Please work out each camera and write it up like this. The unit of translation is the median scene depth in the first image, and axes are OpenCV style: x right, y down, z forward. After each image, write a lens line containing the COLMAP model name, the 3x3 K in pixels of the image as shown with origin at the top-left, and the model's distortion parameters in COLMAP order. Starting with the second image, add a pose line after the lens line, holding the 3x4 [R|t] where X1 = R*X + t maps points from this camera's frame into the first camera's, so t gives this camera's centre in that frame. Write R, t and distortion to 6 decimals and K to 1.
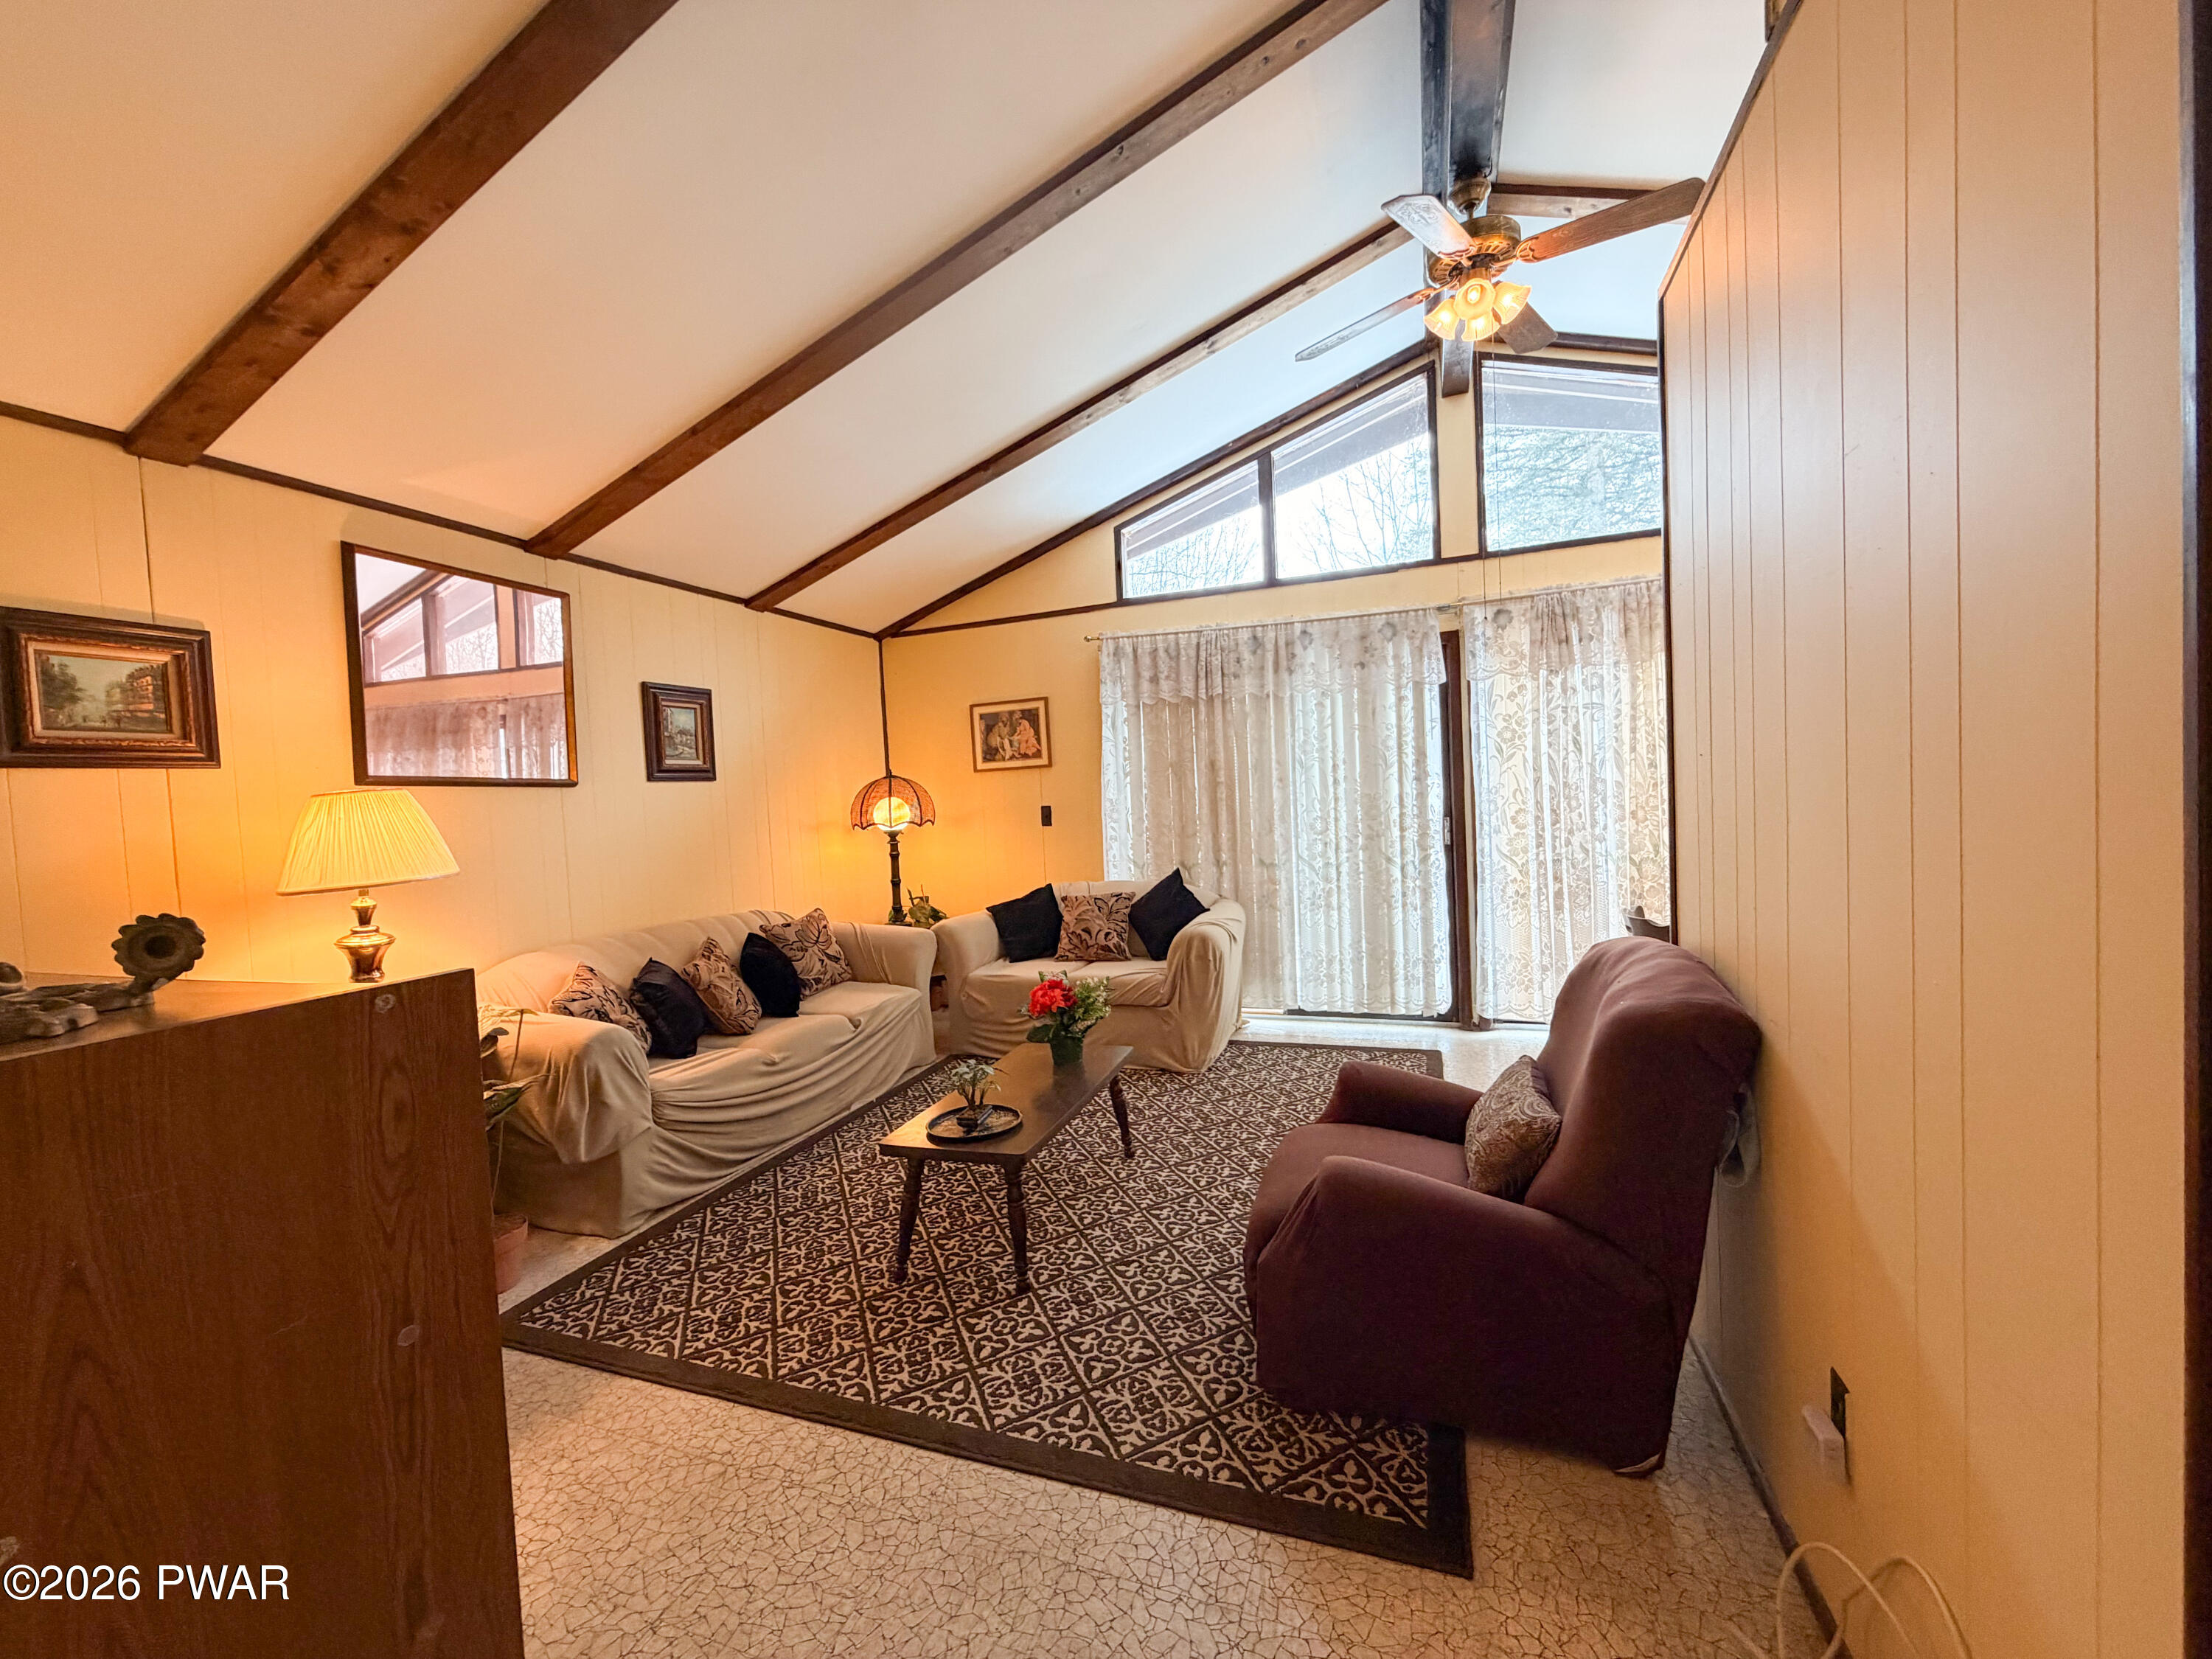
lens RADIAL K [[880.3, 0, 1104.3], [0, 880.3, 824.9], [0, 0, 1]] dist [0.003067, 0.000088]
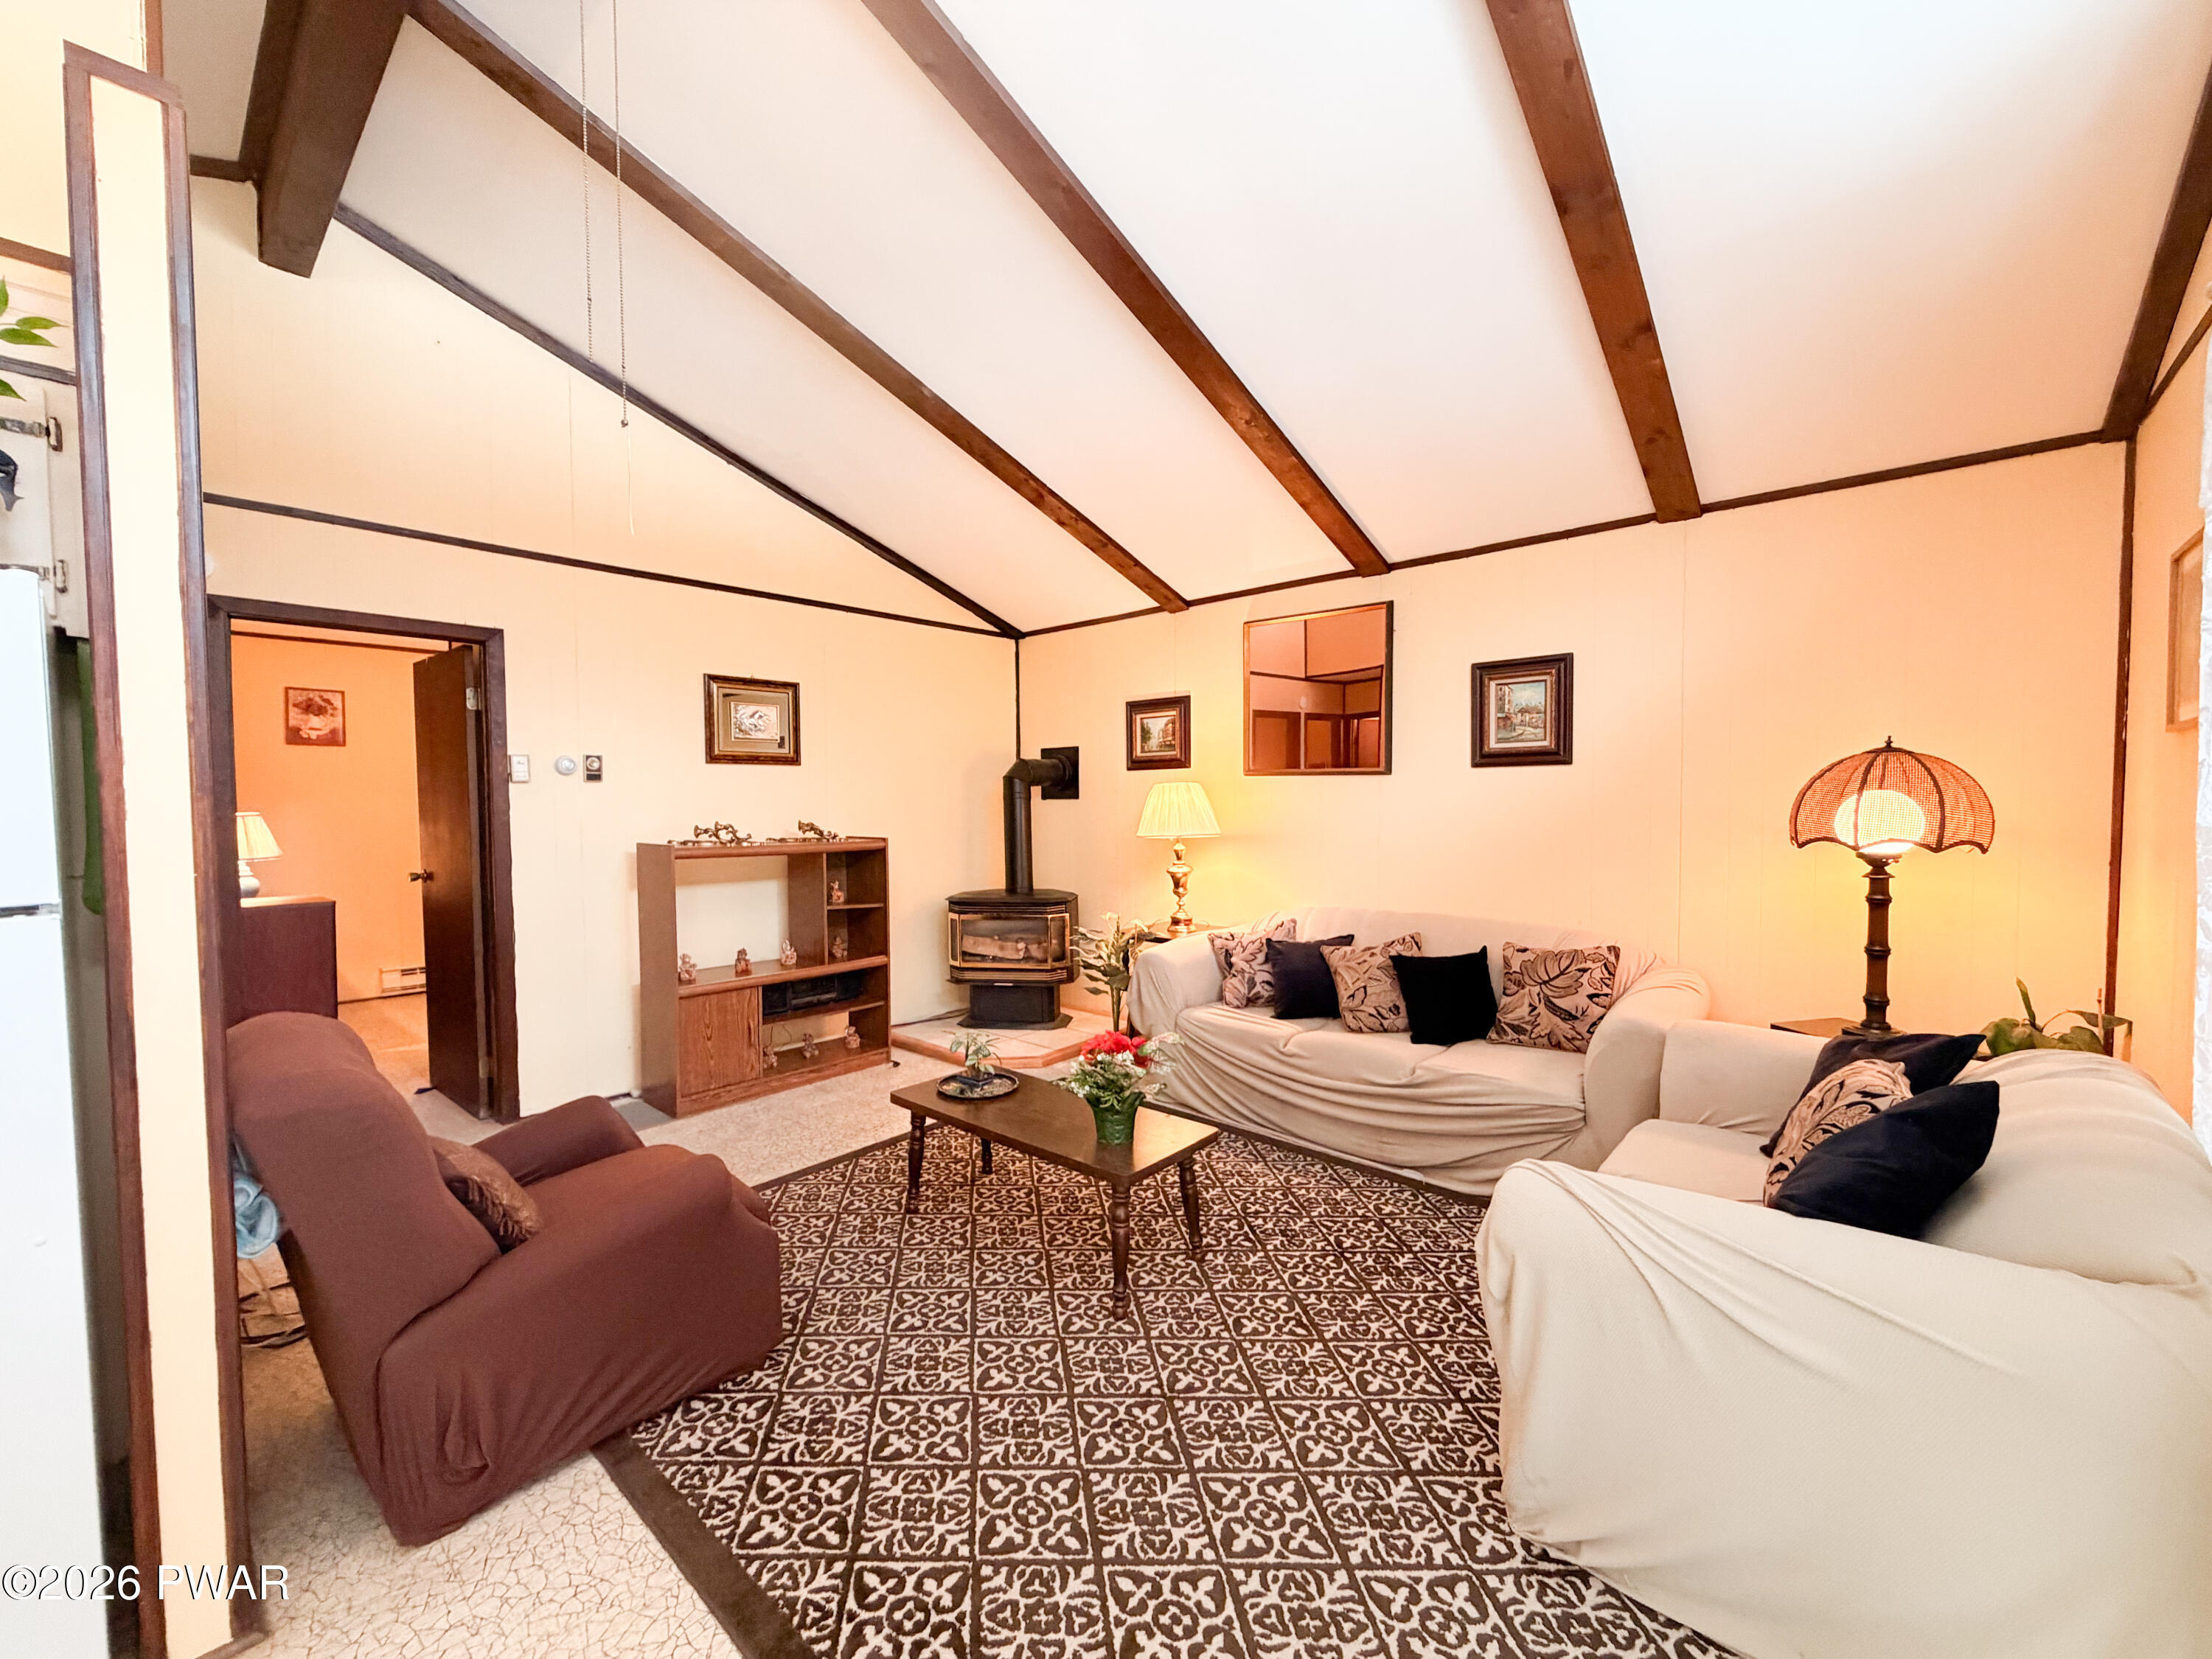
lens RADIAL K [[880.3, 0, 1102.2], [0, 880.3, 830.0], [0, 0, 1]] dist [0.003067, 0.000088]
pose [[-0.364501, 0.088661, -0.926973, 0.549335], [-0.002801, 0.995348, 0.096302, -0.075682], [0.931199, 0.037699, -0.362557, 1.011962]]
